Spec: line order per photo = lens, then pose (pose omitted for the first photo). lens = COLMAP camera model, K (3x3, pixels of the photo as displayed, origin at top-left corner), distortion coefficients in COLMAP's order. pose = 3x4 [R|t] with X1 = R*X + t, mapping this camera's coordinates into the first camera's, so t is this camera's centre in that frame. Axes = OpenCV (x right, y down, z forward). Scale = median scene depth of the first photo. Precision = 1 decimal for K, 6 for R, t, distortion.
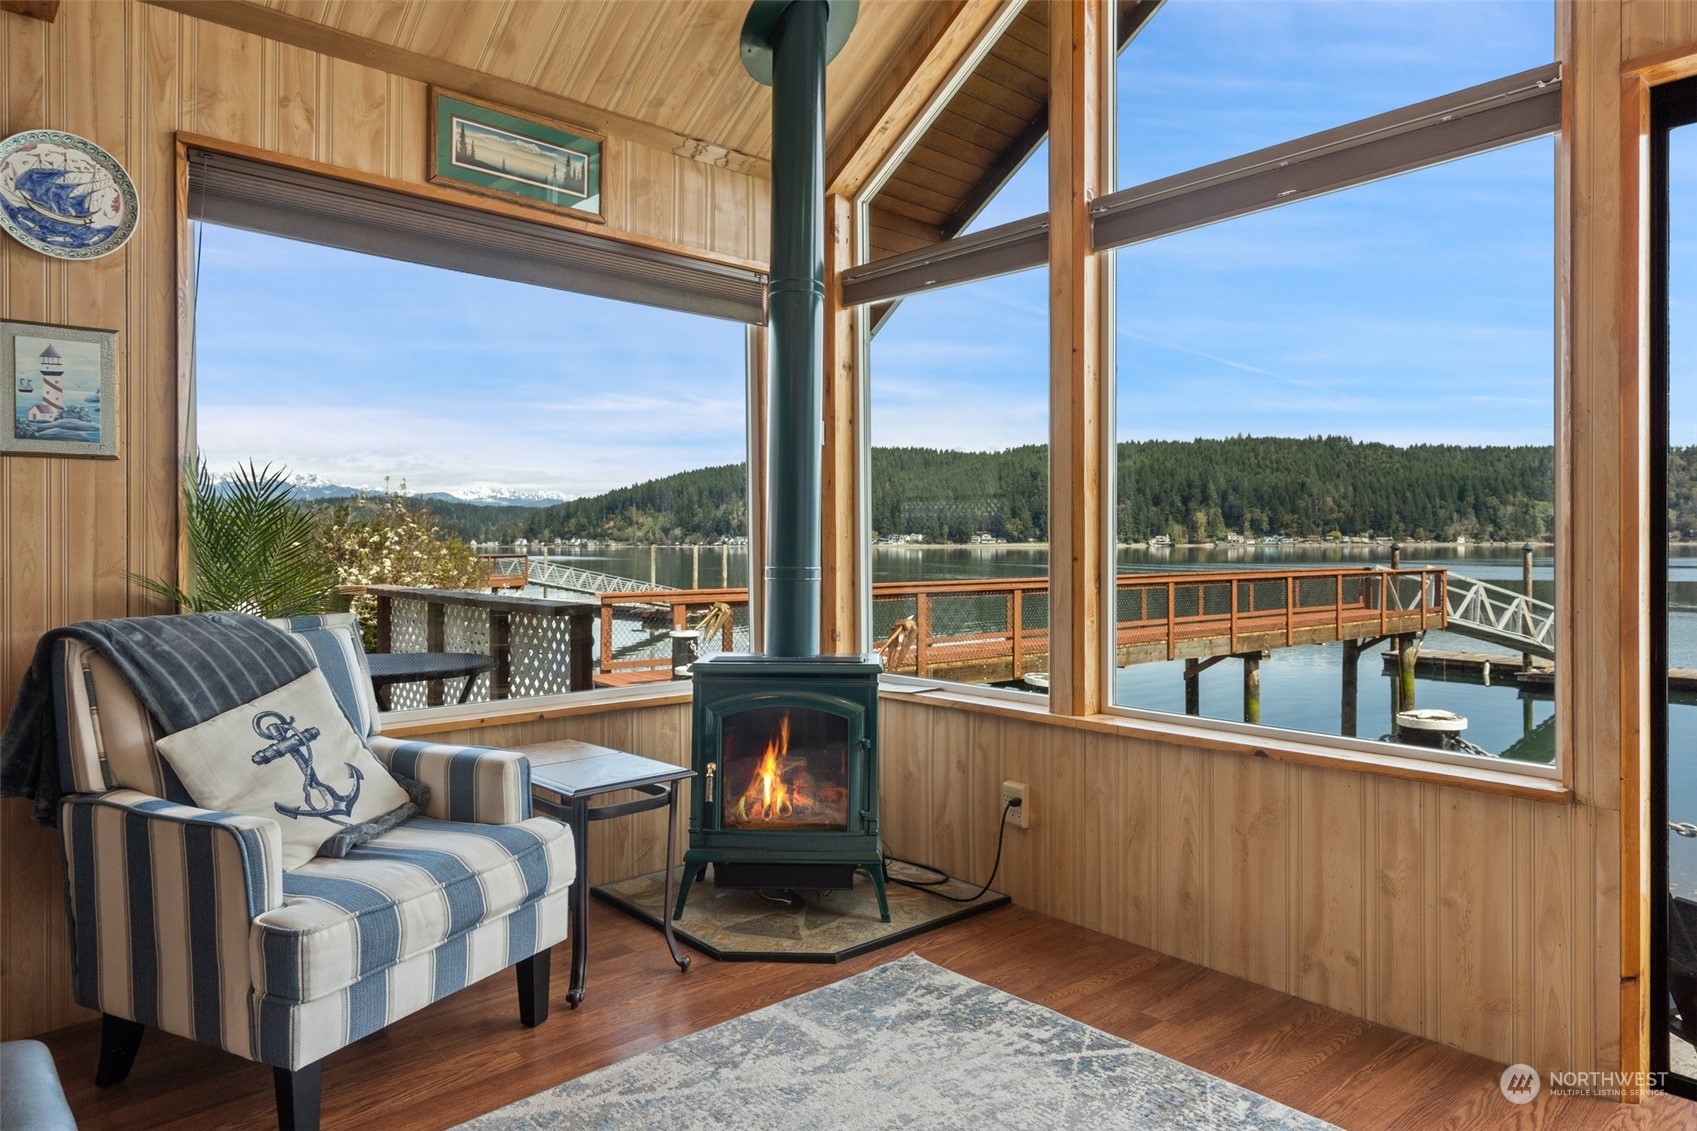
lens RADIAL K [[1046.6, 0, 854.9], [0, 1046.6, 538.2], [0, 0, 1]] dist [0.007247, 0.000033]
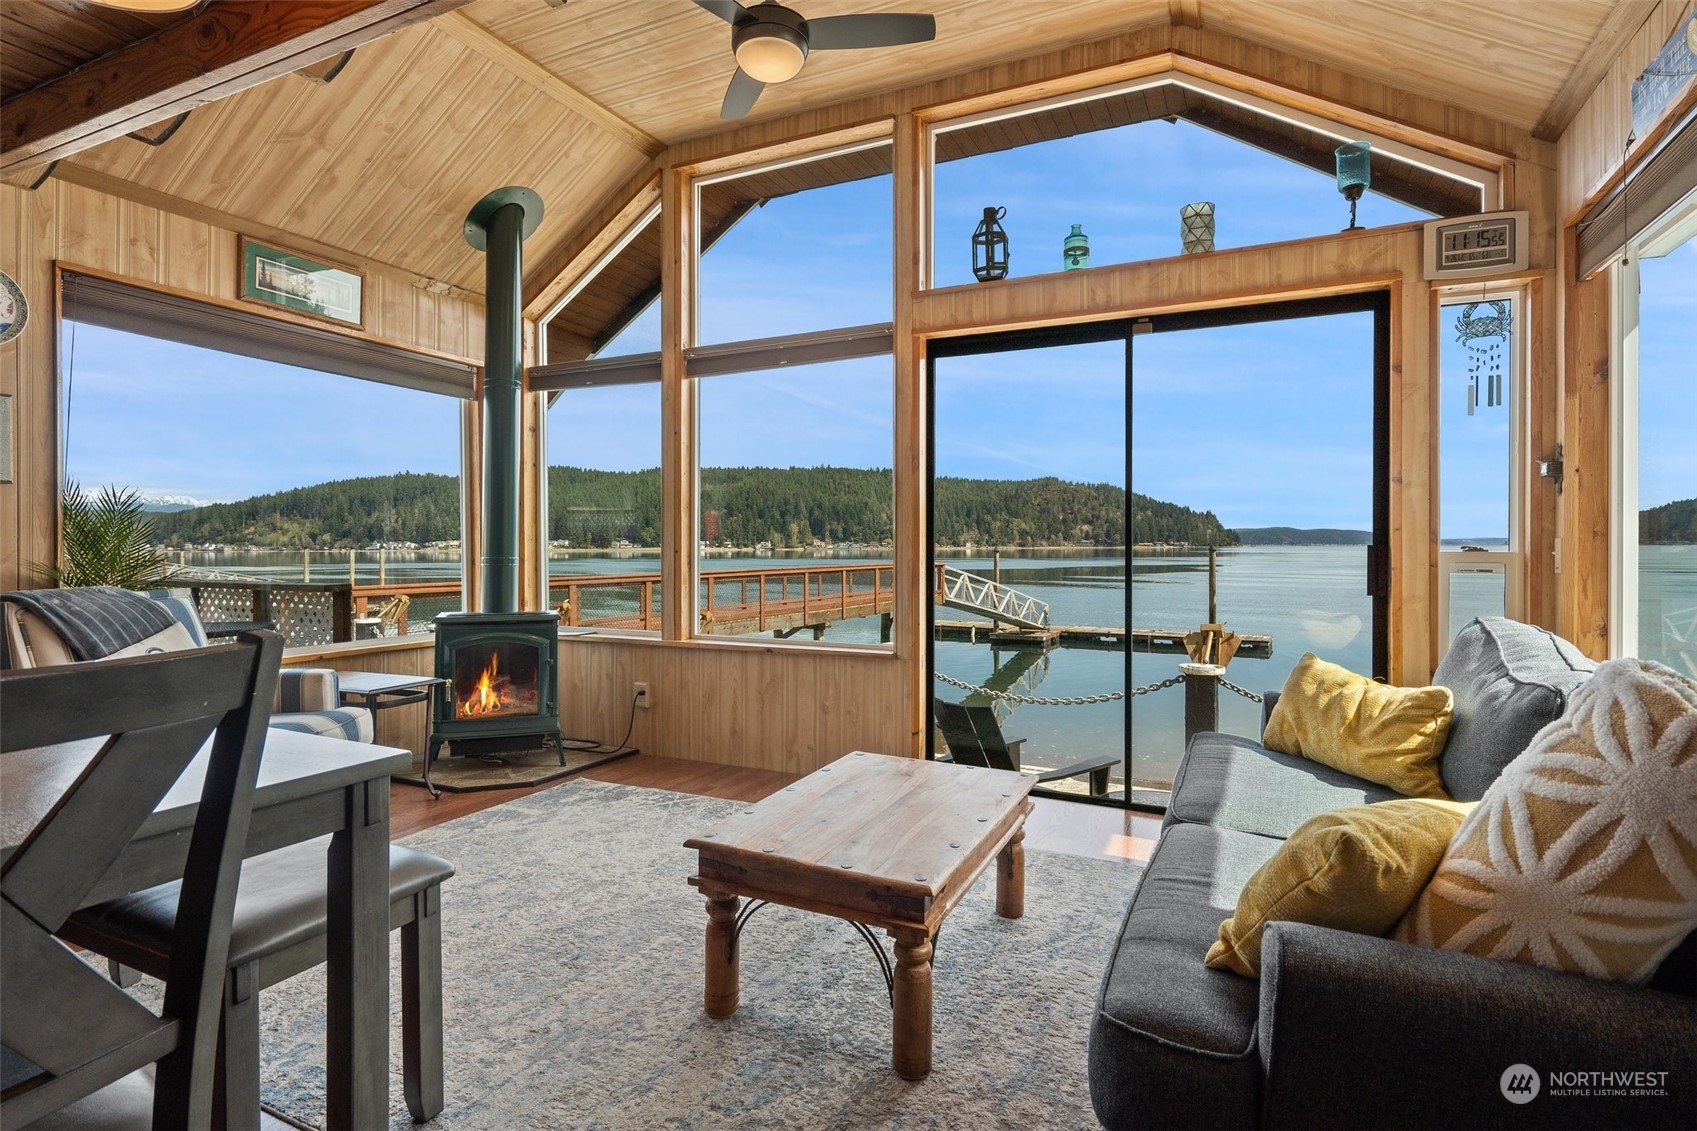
lens RADIAL K [[847.2, 0, 856.3], [0, 847.2, 545.2], [0, 0, 1]] dist [-0.001413, 0.001129]
pose [[0.924168, 0.000293, 0.381987, -0.055052], [-0.000977, 0.999998, 0.001597, 0.006497], [-0.381986, -0.001849, 0.924166, -0.441525]]
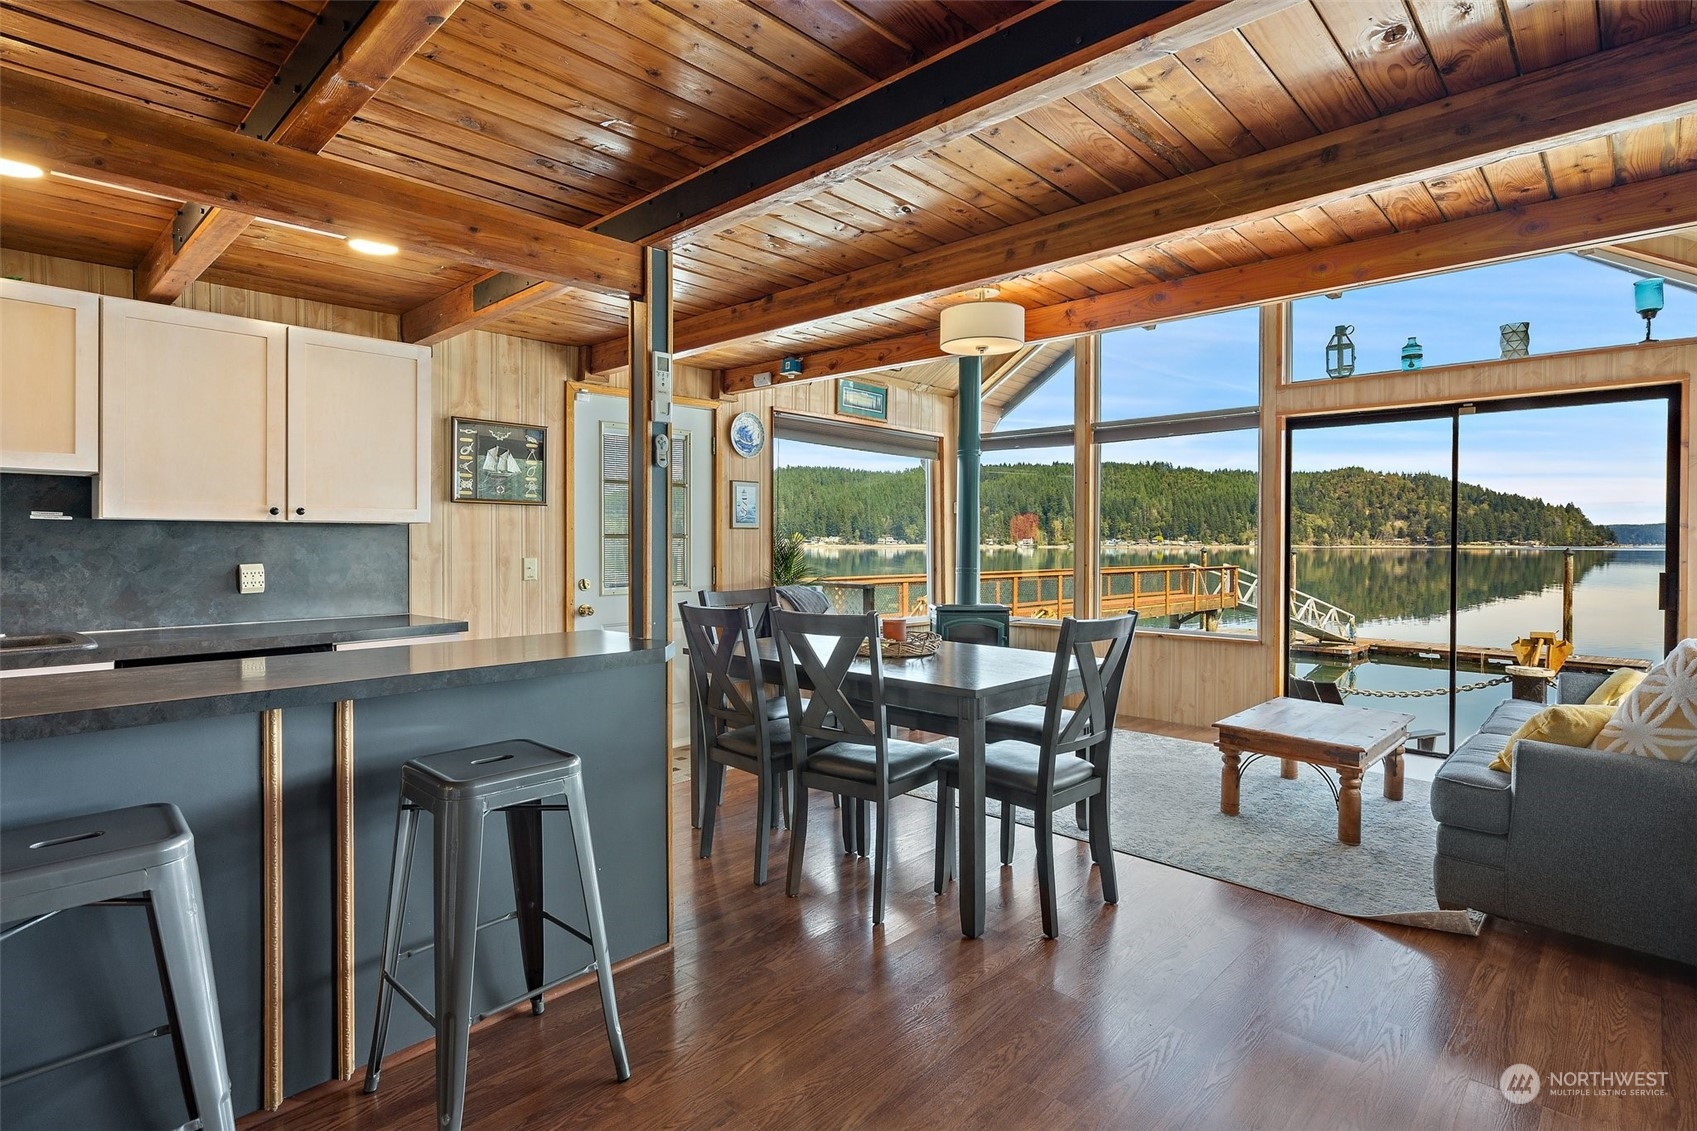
lens RADIAL K [[847.1, 0, 856.0], [0, 847.1, 545.9], [0, 0, 1]] dist [0.001113, 0.000103]
pose [[0.996239, 0.005169, 0.086491, -0.526274], [-0.005818, 0.999957, 0.007259, -0.039777], [-0.086450, -0.007735, 0.996226, -1.003342]]
